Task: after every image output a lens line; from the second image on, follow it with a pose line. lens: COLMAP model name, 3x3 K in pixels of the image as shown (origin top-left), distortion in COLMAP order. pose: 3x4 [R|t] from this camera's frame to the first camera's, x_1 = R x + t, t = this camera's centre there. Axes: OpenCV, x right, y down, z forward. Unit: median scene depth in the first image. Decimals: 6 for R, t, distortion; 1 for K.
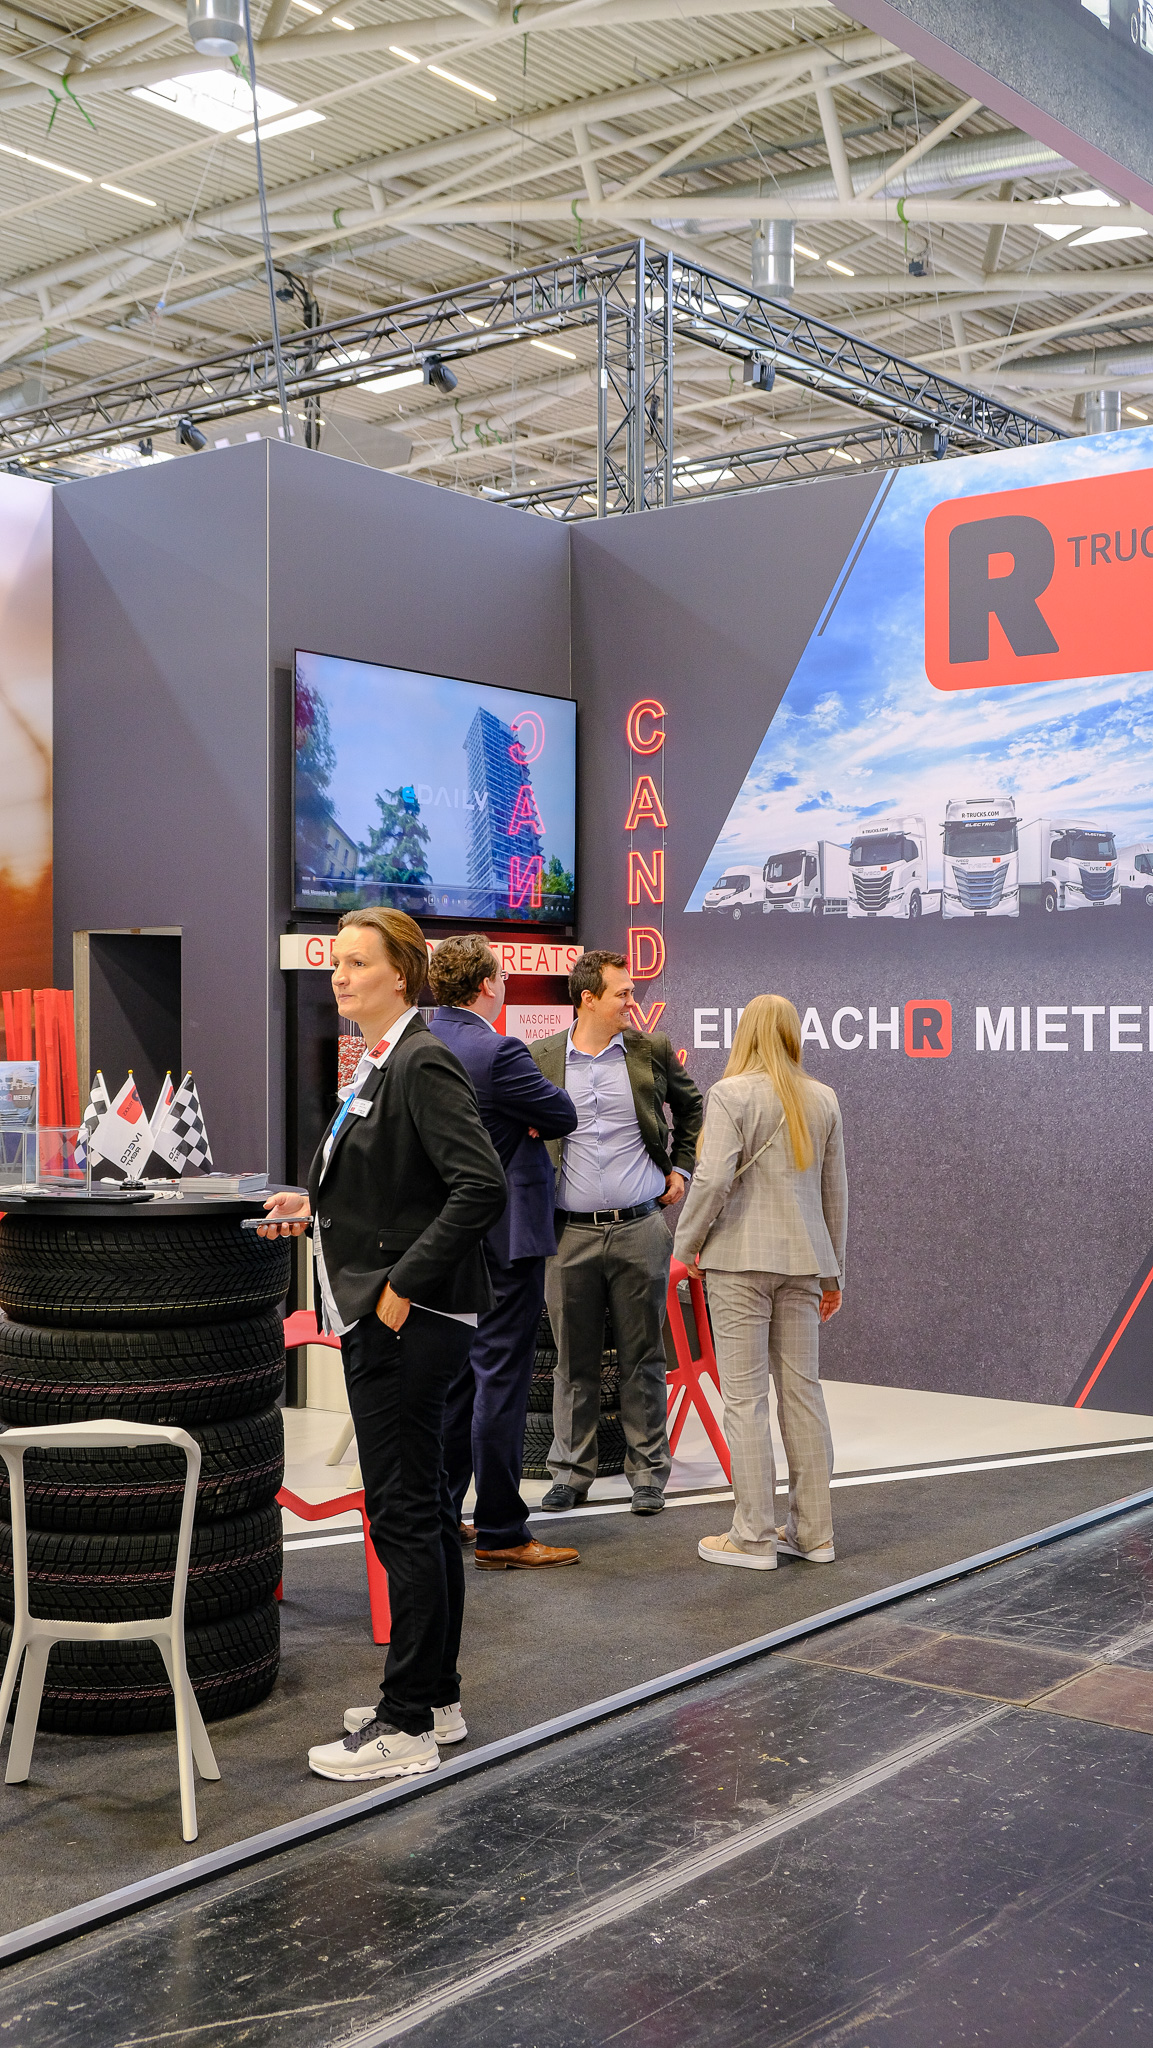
lens RADIAL K [[2228.1, 0, 576.5], [0, 2228.1, 1024.0], [0, 0, 1]] dist [0.001594, 0.141065]
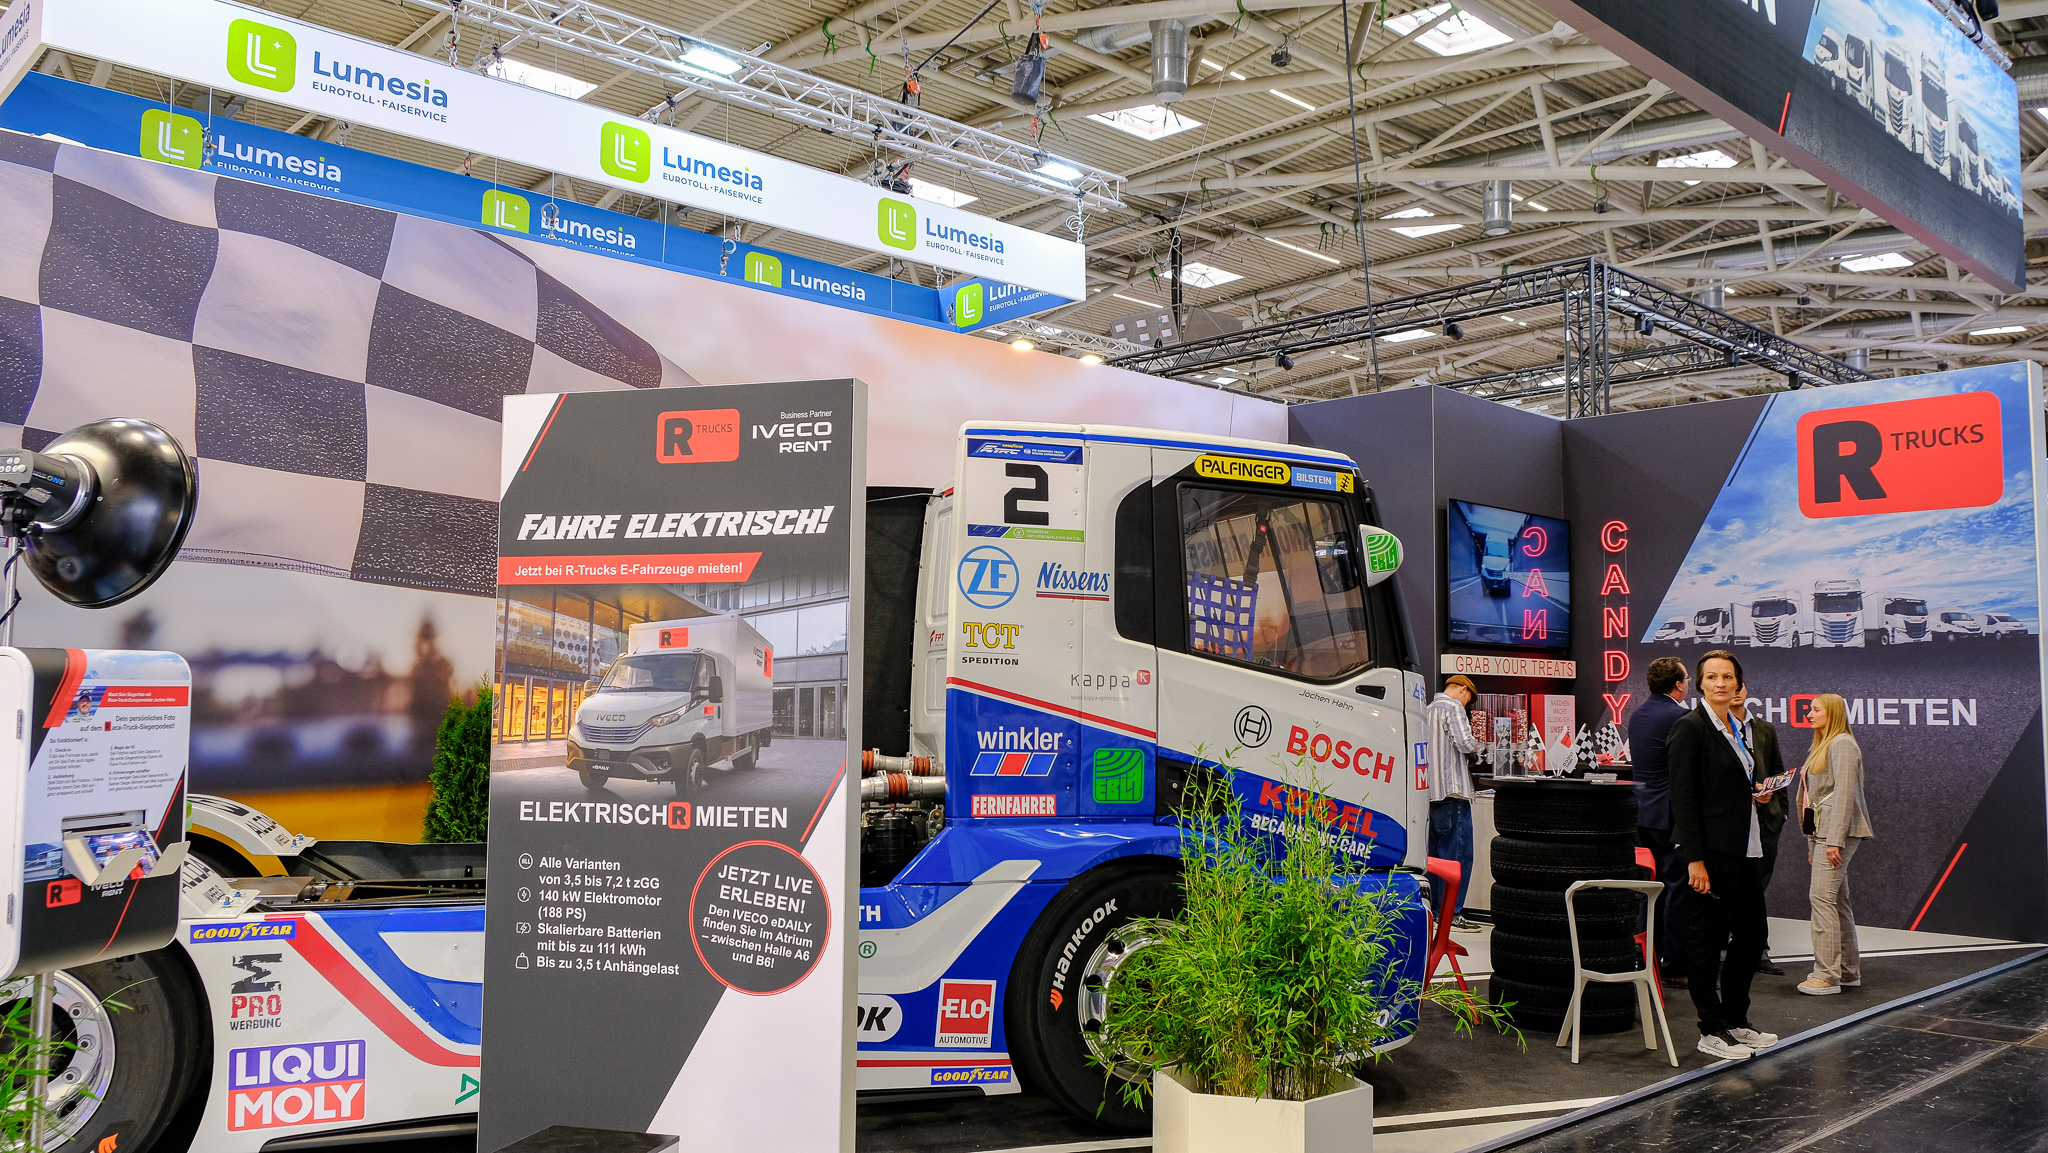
lens RADIAL K [[1607.5, 0, 1026.6], [0, 1607.5, 602.5], [0, 0, 1]] dist [0.000871, 0.015321]
pose [[0.991684, 0.003344, -0.128650, -0.281579], [-0.011811, 0.997808, -0.065107, 0.006628], [0.128150, 0.066085, 0.989551, -0.327385]]
